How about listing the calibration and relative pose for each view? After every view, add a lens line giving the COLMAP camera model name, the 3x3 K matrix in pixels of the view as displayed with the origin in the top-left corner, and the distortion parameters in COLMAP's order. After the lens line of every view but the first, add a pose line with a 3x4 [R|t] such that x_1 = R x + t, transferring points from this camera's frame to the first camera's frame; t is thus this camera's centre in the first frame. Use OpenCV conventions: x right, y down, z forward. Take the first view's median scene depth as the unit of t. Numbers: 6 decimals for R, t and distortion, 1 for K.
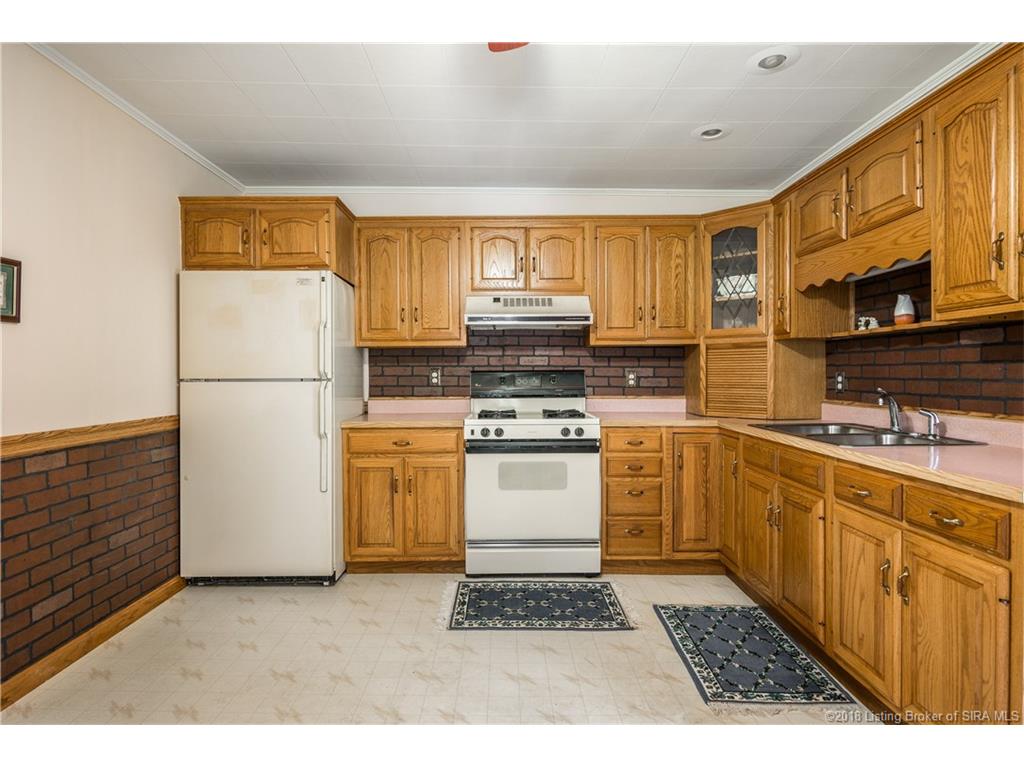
lens RADIAL K [[596.4, 0, 512.0], [0, 596.4, 384.0], [0, 0, 1]] dist [-0.000305, -0.000158]
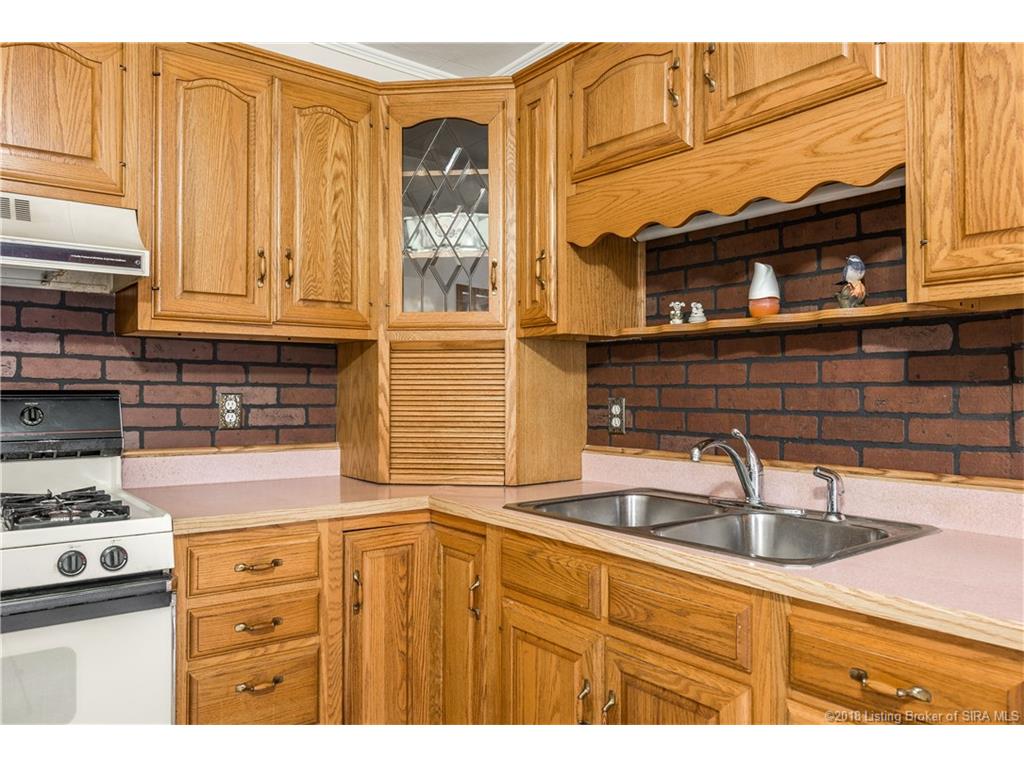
lens RADIAL K [[759.5, 0, 511.6], [0, 759.5, 389.3], [0, 0, 1]] dist [-0.002080, -0.000581]
pose [[0.804791, 0.008065, 0.593503, 0.030558], [0.005458, 0.999765, -0.020987, -0.013270], [-0.593533, 0.020129, 0.804558, 0.465554]]
